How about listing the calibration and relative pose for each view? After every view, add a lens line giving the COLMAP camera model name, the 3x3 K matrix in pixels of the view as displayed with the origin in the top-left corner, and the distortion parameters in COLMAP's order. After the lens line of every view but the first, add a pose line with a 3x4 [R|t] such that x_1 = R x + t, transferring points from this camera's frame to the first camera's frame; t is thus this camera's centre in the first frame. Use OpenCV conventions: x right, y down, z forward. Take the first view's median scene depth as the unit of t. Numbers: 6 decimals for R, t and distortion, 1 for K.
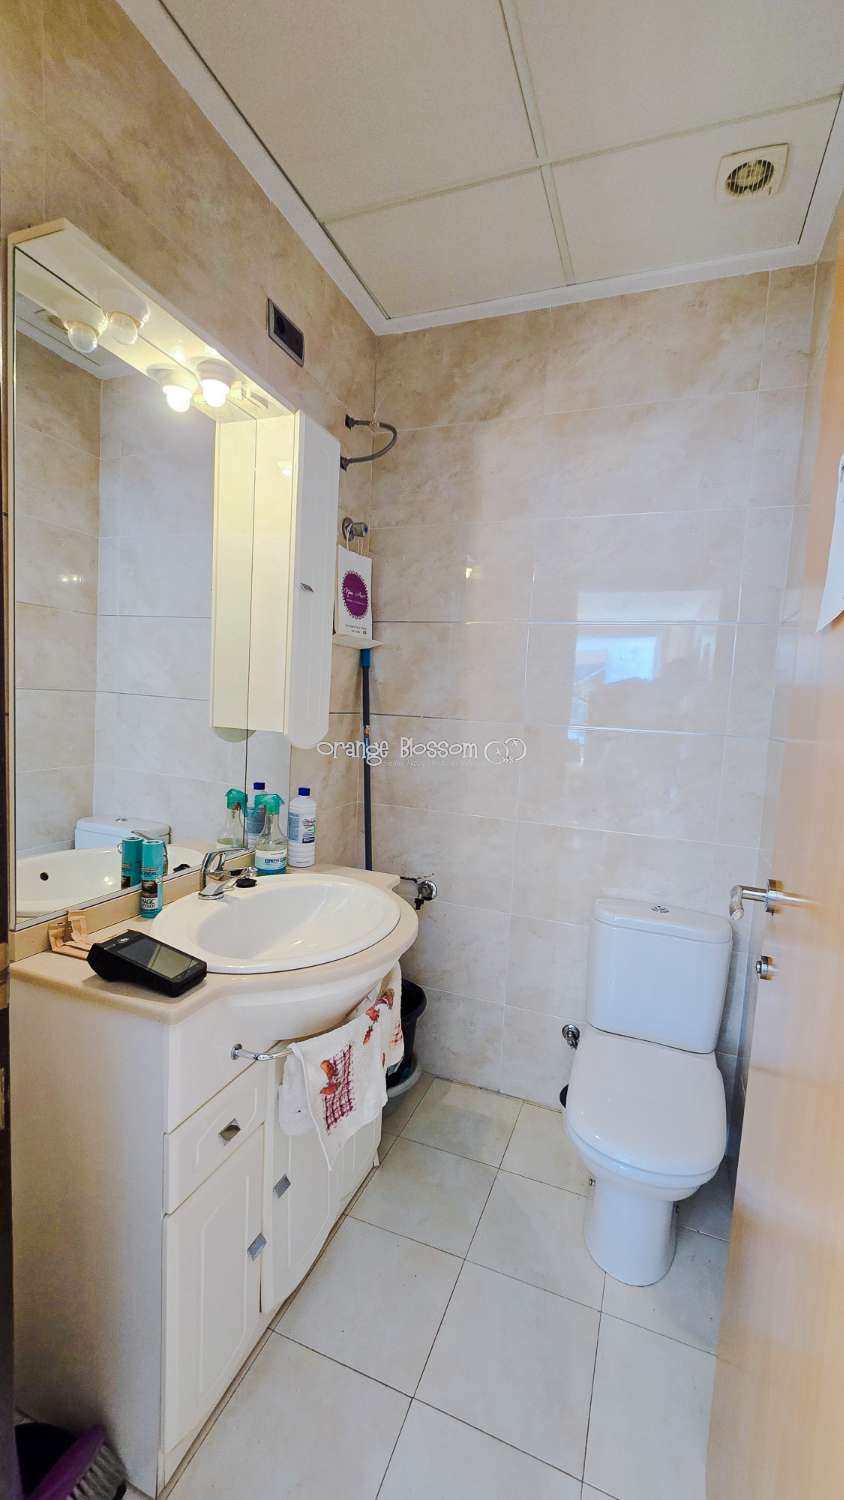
lens RADIAL K [[614.7, 0, 437.4], [0, 614.7, 758.0], [0, 0, 1]] dist [-0.000906, -0.001796]
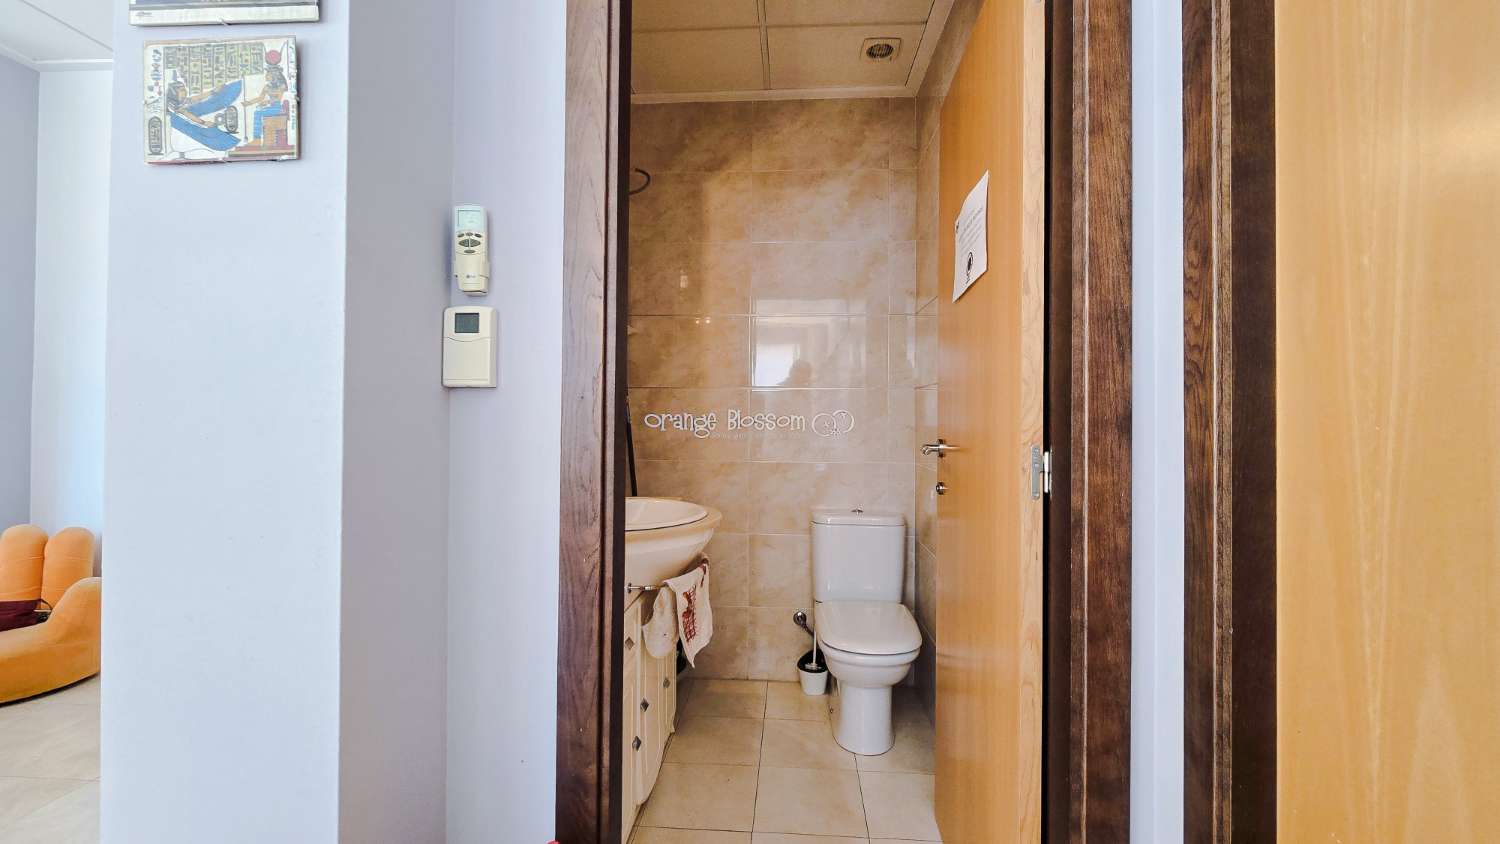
lens RADIAL K [[611.7, 0, 753.4], [0, 611.7, 409.0], [0, 0, 1]] dist [-0.001598, -0.000348]
pose [[0.957052, -0.039126, 0.287264, -0.272553], [0.067430, 0.993719, -0.089303, 0.123830], [-0.281966, 0.104838, 0.953679, -0.317824]]
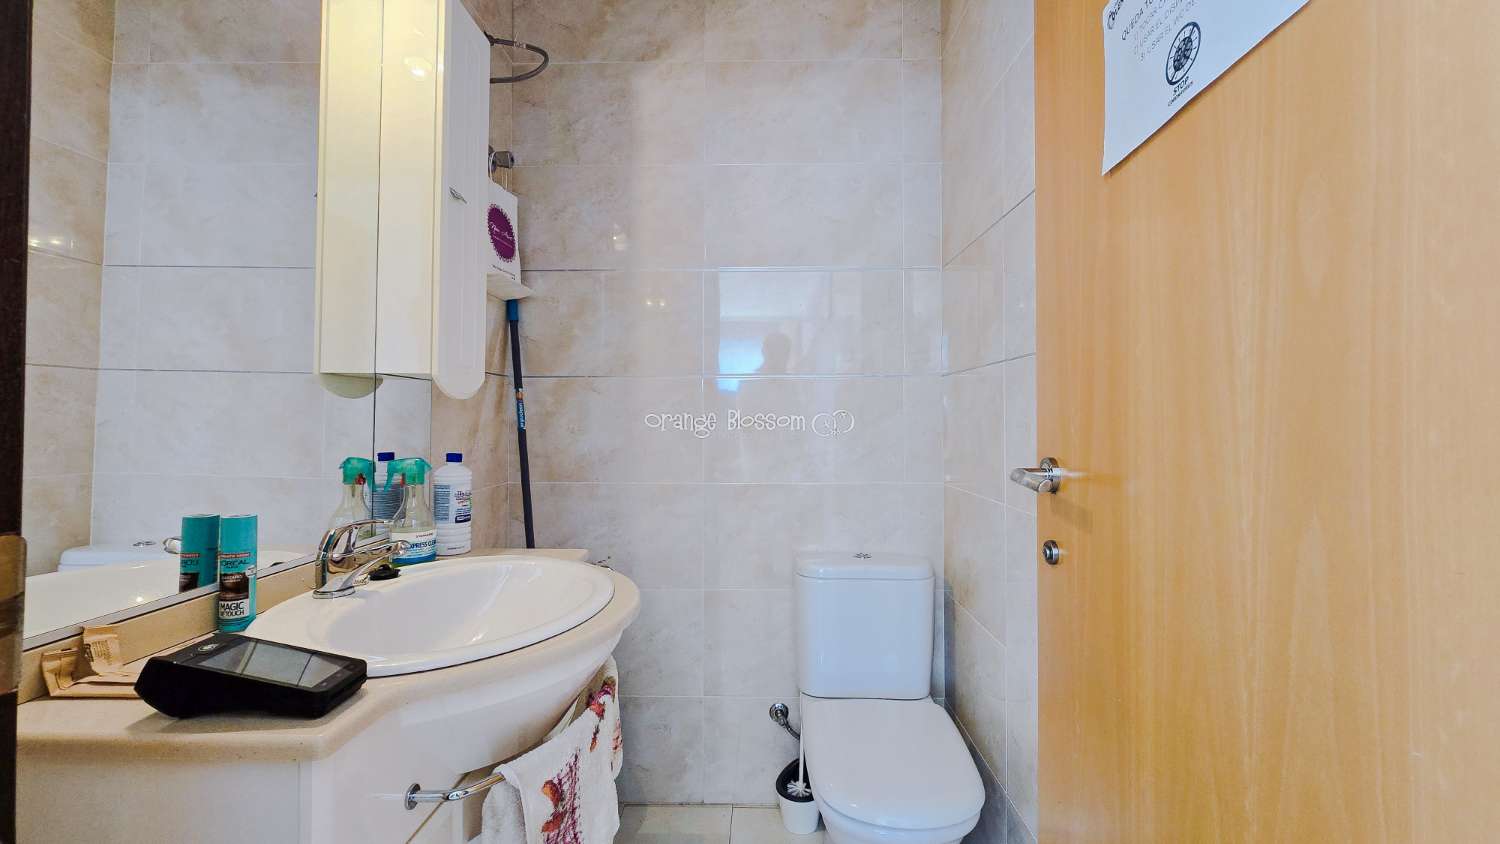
lens RADIAL K [[612.6, 0, 755.1], [0, 612.6, 408.5], [0, 0, 1]] dist [-0.000342, -0.001805]
pose [[0.941824, -0.044880, 0.333096, -0.109353], [0.079051, 0.992822, -0.089747, 0.090934], [-0.326678, 0.110858, 0.938612, 0.127965]]
